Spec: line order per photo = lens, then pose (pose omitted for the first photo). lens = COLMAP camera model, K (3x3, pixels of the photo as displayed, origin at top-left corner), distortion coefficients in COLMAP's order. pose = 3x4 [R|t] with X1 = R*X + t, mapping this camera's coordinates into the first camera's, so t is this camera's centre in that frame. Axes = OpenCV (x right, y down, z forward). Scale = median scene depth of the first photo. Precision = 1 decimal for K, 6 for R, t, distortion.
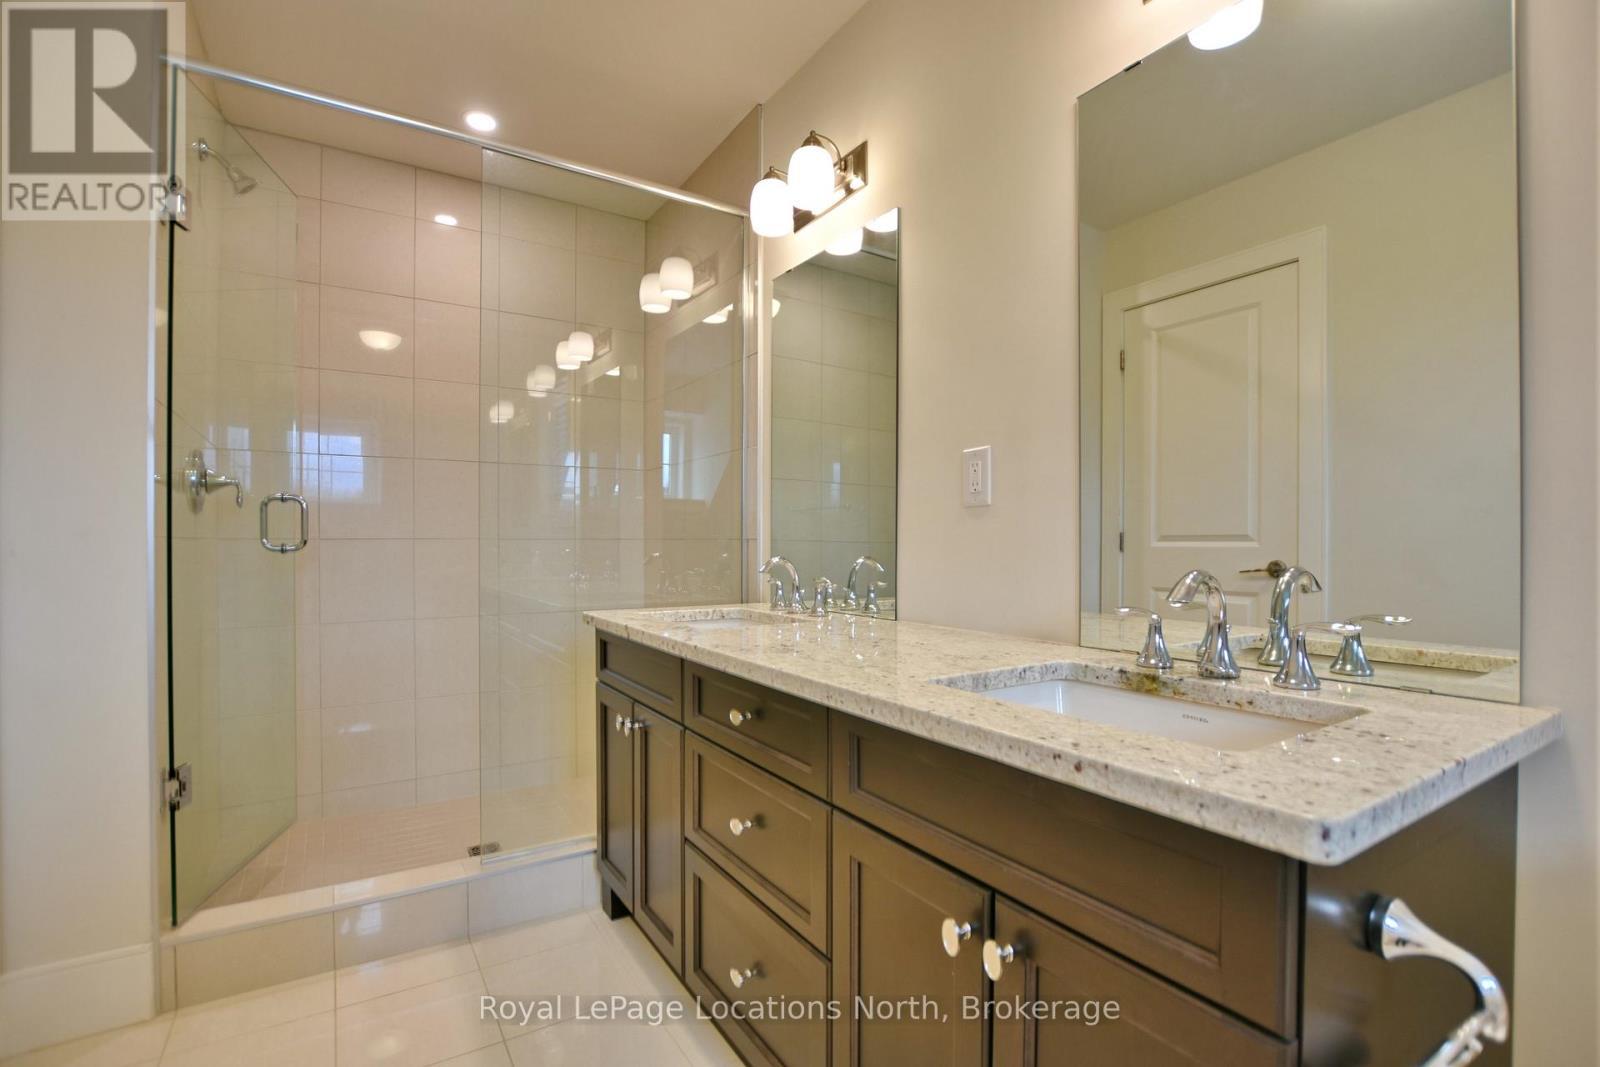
lens RADIAL K [[728.1, 0, 799.0], [0, 728.1, 541.7], [0, 0, 1]] dist [-0.003945, 0.000269]
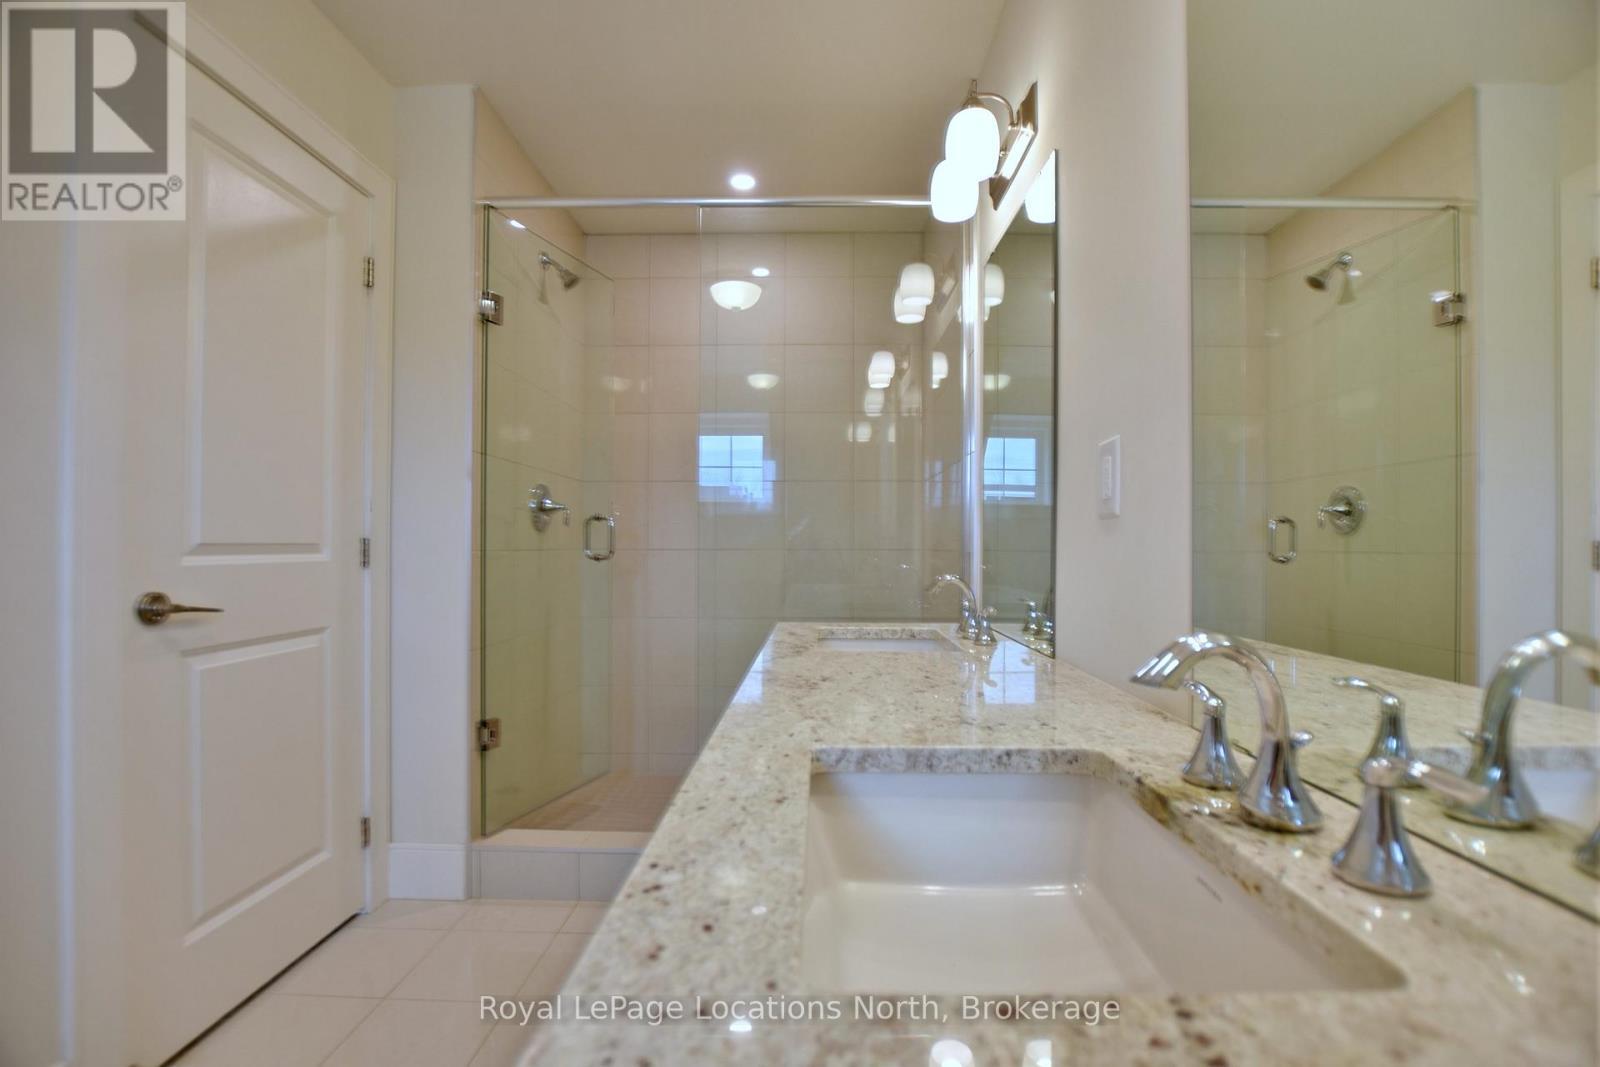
lens RADIAL K [[700.9, 0, 803.7], [0, 700.9, 532.5], [0, 0, 1]] dist [-0.013849, -0.000022]
pose [[0.840373, -0.005379, -0.541982, 0.328137], [-0.006497, 0.999779, -0.019996, -0.013996], [0.541969, 0.020325, 0.840152, 0.206579]]
